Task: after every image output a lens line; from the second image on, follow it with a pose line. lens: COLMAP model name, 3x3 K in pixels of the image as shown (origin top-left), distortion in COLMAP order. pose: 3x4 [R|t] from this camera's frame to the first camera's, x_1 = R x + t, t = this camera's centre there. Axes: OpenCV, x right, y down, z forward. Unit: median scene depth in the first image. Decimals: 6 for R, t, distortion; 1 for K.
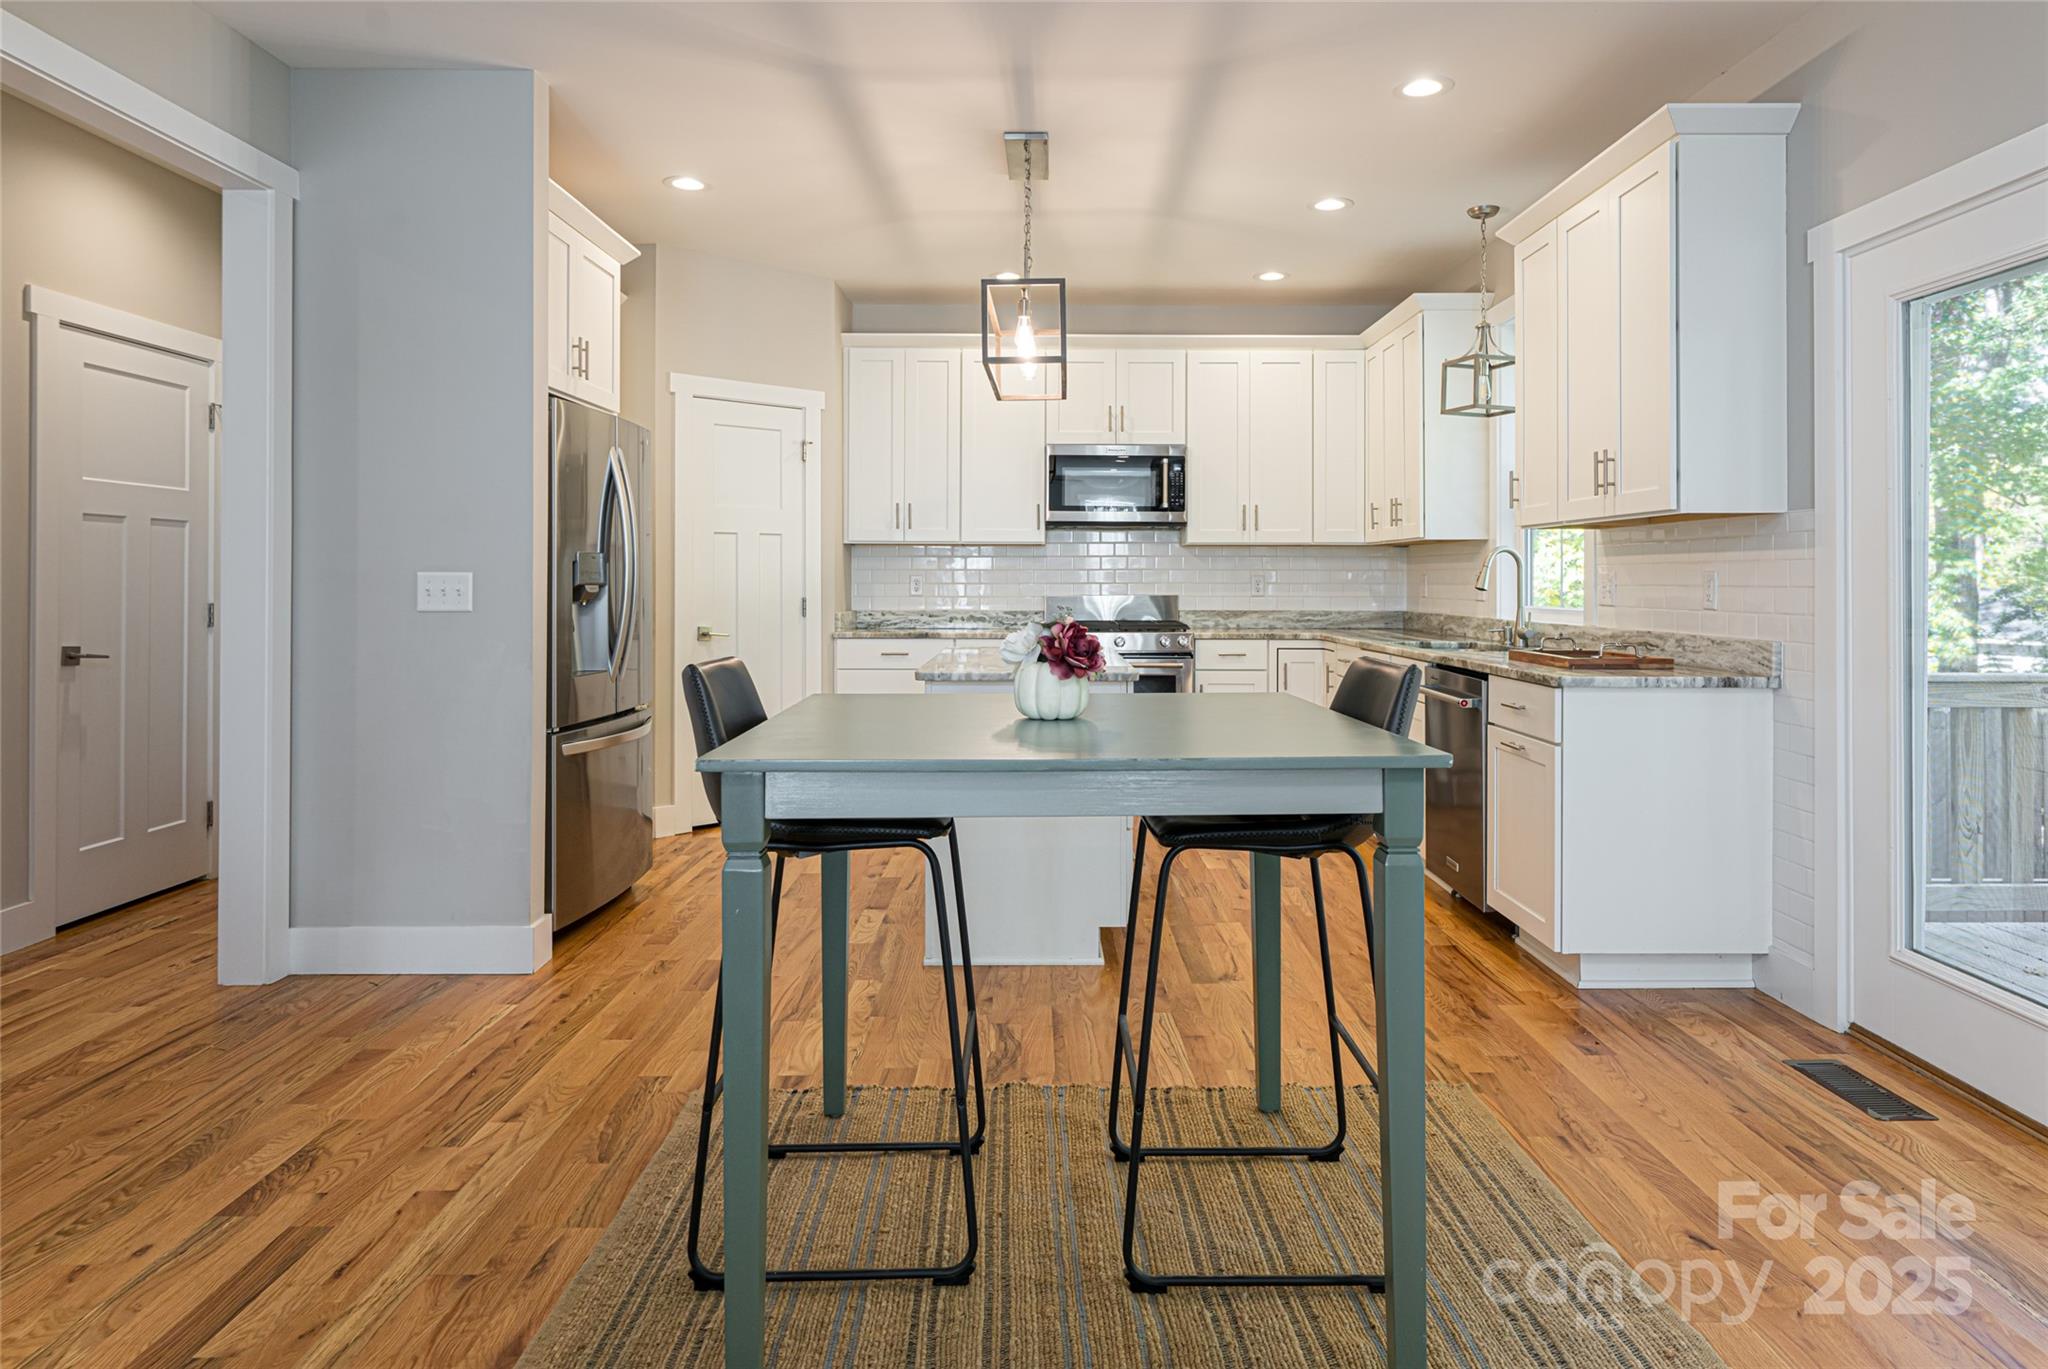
lens RADIAL K [[1239.7, 0, 1051.9], [0, 1239.7, 578.9], [0, 0, 1]] dist [-0.003611, -0.000363]
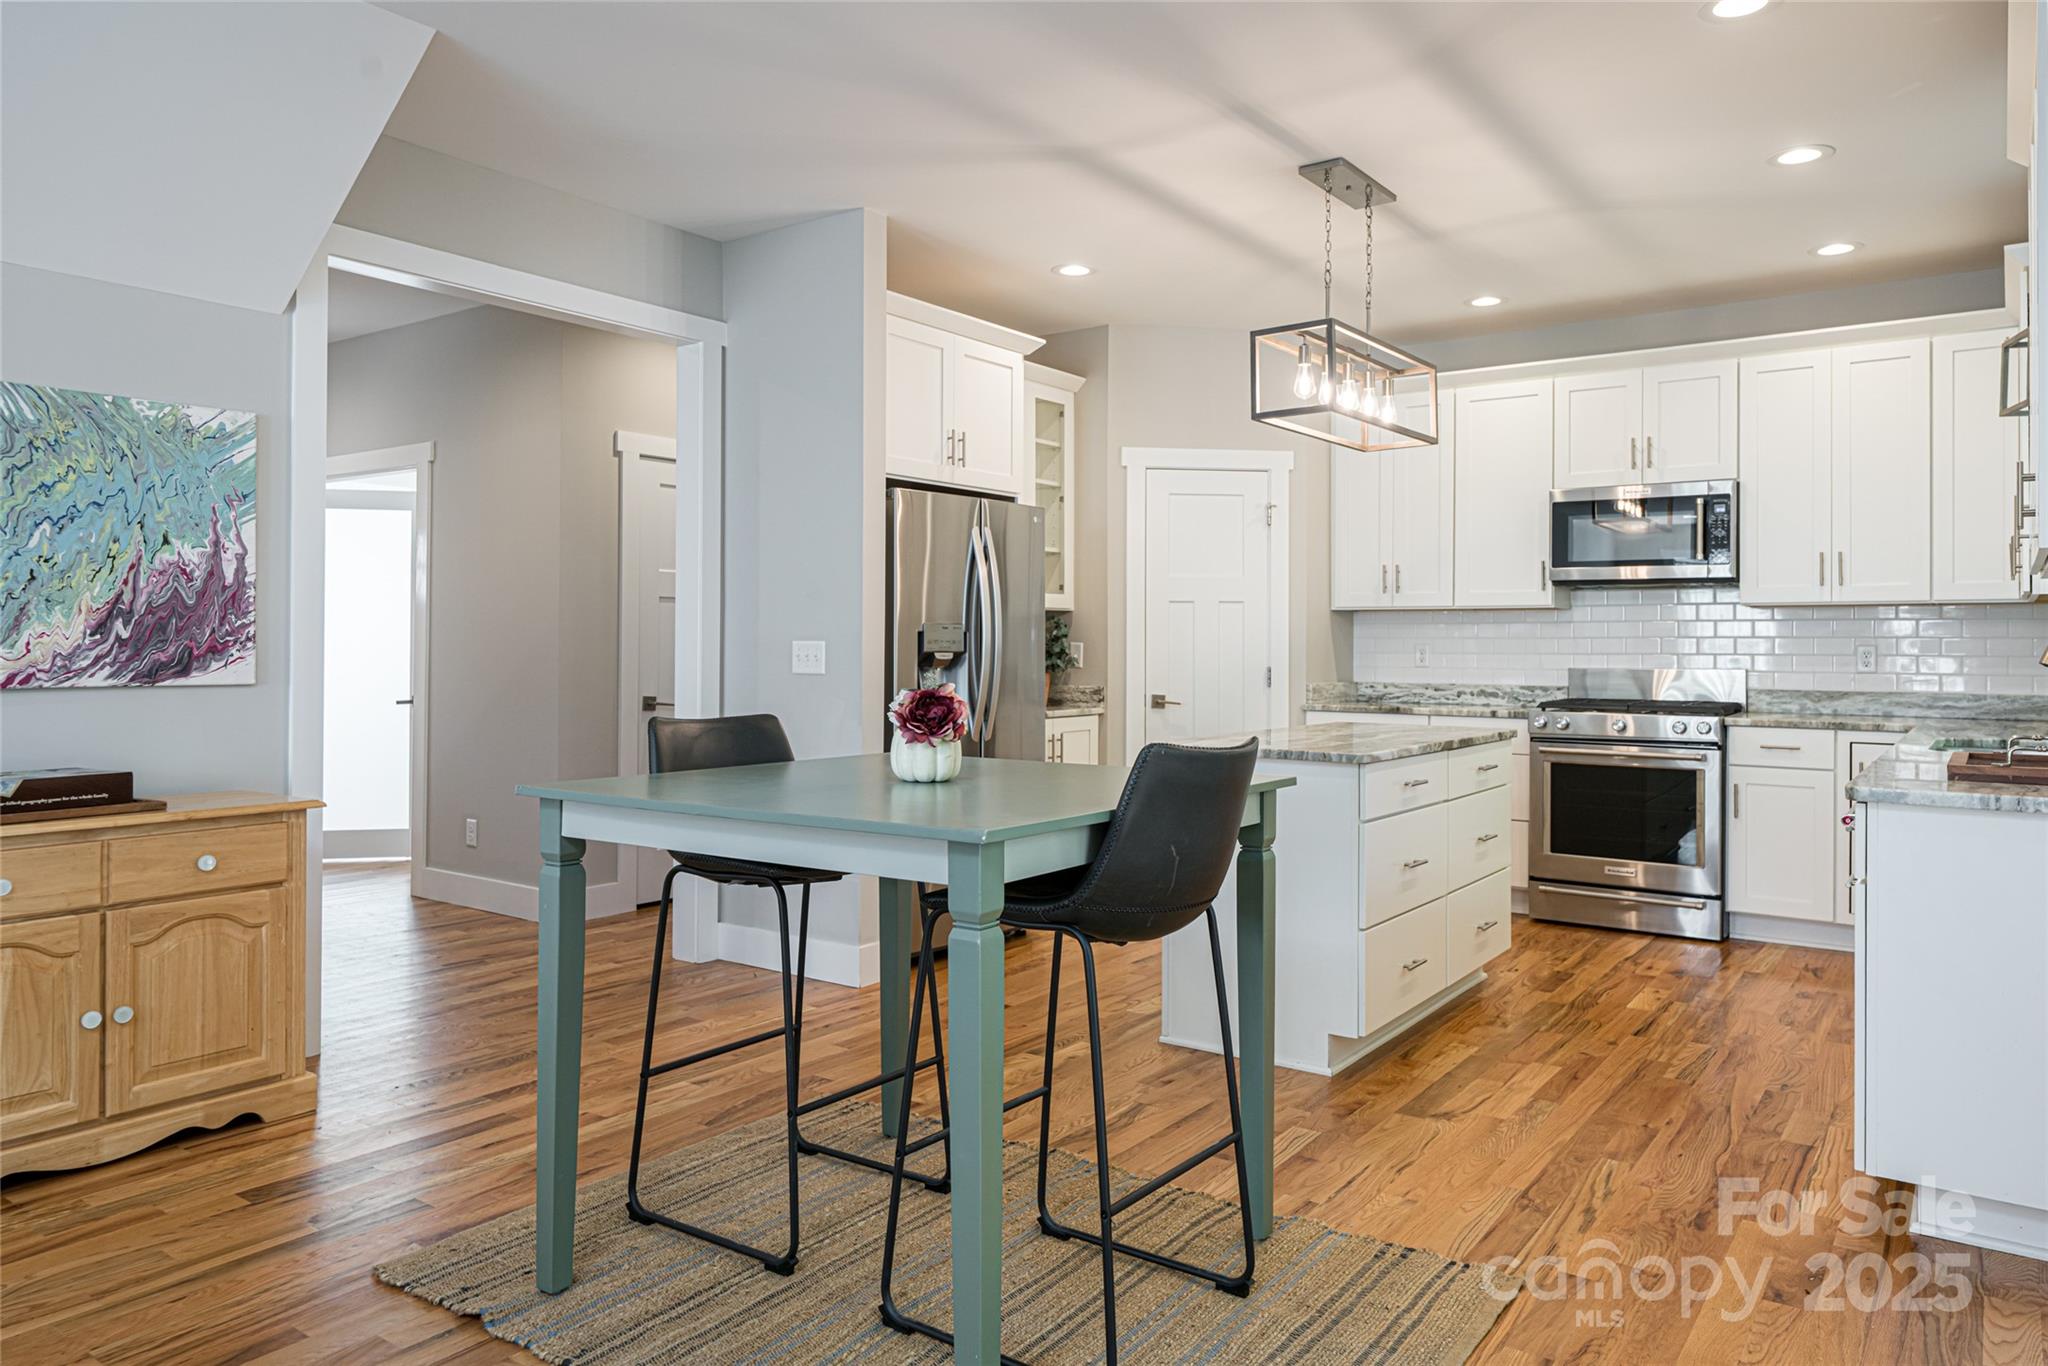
lens RADIAL K [[1353.1, 0, 1036.6], [0, 1353.1, 639.4], [0, 0, 1]] dist [-0.004307, 0.002199]
pose [[0.803260, -0.000777, -0.595628, 0.278028], [-0.002796, 0.999983, -0.005076, -0.000590], [0.595622, 0.005743, 0.803244, 0.048817]]
